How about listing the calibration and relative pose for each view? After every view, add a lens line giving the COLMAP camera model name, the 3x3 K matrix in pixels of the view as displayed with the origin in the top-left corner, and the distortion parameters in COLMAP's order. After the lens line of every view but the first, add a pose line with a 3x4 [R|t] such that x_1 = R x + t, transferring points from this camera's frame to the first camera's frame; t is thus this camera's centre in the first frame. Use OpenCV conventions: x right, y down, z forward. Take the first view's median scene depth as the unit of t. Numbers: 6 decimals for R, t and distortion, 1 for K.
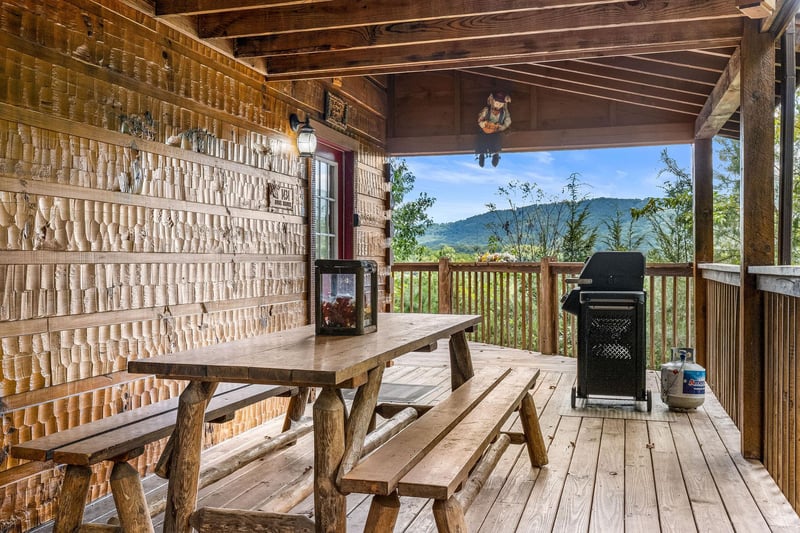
lens RADIAL K [[776.2, 0, 399.5], [0, 776.2, 266.1], [0, 0, 1]] dist [0.001854, 0.000000]
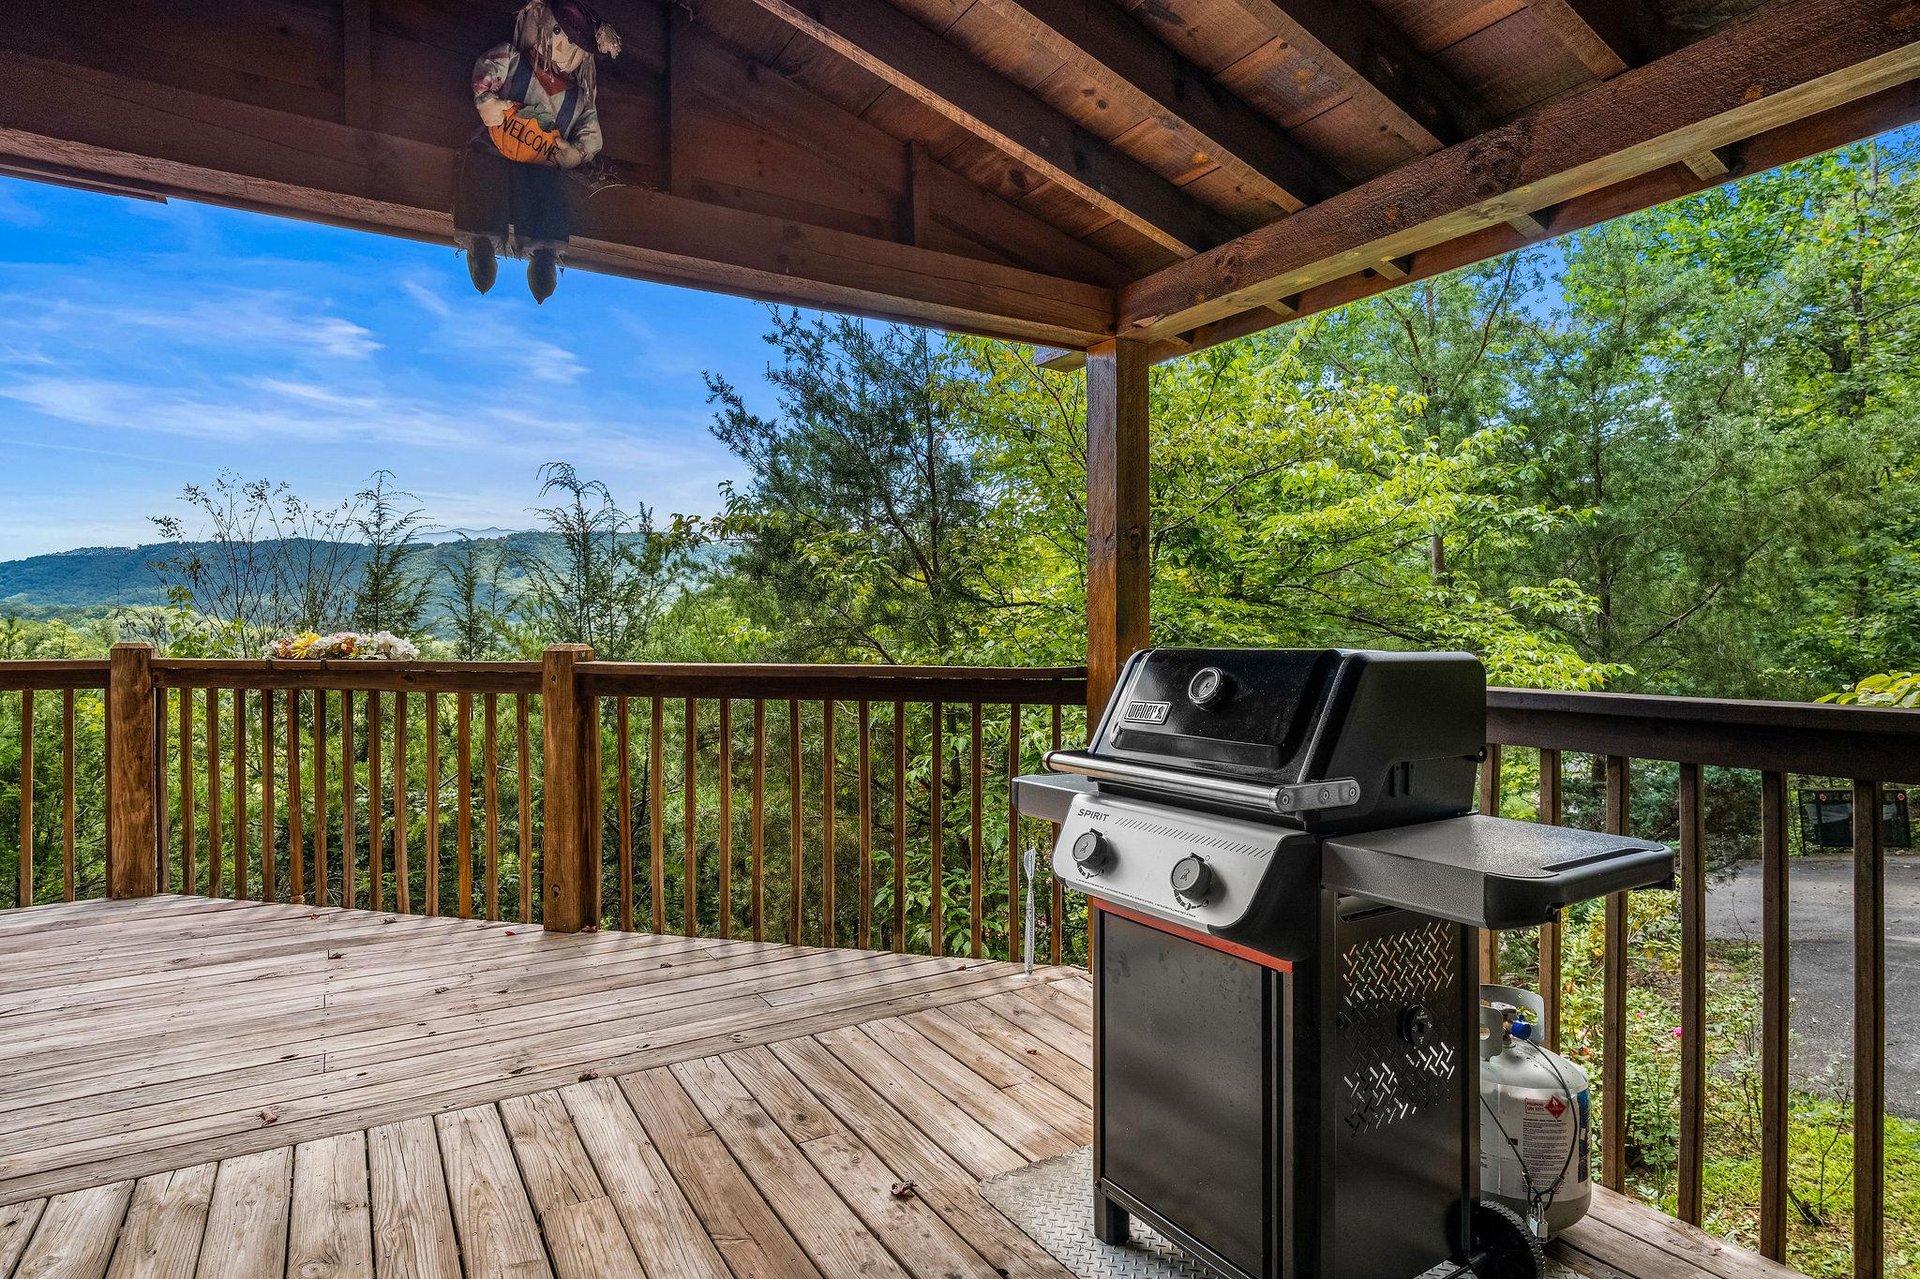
lens RADIAL K [[1020.2, 0, 960.0], [0, 1020.2, 648.2], [0, 0, 1]] dist [0.002846, 0.000264]
pose [[0.677772, -0.010471, 0.735198, -0.029639], [0.004746, 0.999940, 0.009866, -0.018245], [-0.735257, -0.003198, 0.677781, 0.672708]]
